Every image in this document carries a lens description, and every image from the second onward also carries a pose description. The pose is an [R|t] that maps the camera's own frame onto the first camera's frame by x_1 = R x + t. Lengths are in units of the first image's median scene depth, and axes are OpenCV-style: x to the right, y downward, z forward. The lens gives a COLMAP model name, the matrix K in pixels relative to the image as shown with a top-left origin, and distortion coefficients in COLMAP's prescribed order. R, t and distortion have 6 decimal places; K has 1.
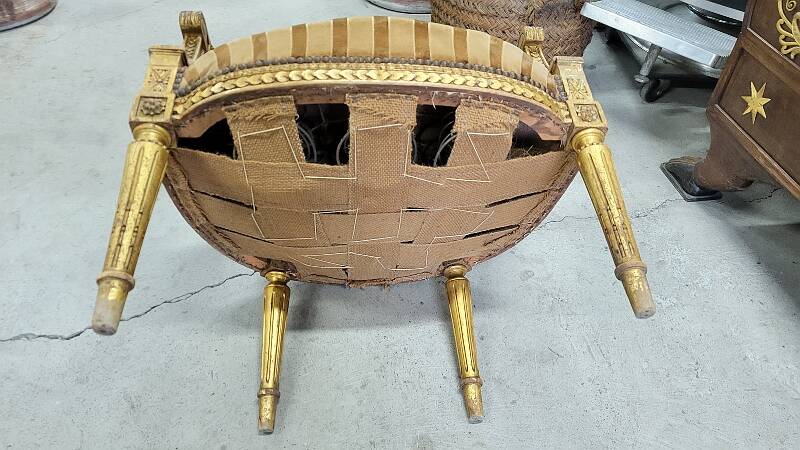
lens RADIAL K [[606.9, 0, 398.2], [0, 606.9, 226.7], [0, 0, 1]] dist [0.052860, -0.028091]
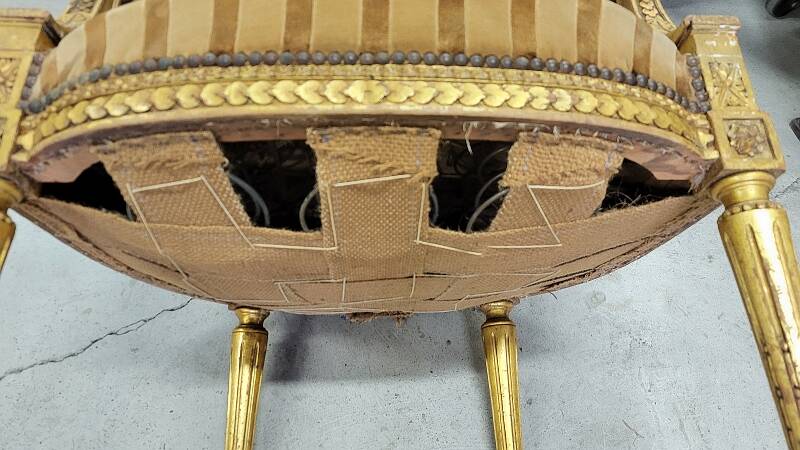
lens RADIAL K [[606.9, 0, 397.3], [0, 606.9, 230.4], [0, 0, 1]] dist [0.052860, -0.028091]
pose [[0.997609, 0.021865, -0.065565, 0.030534], [-0.007434, 0.977082, 0.212733, -0.230628], [0.068714, -0.211737, 0.974908, 0.428494]]
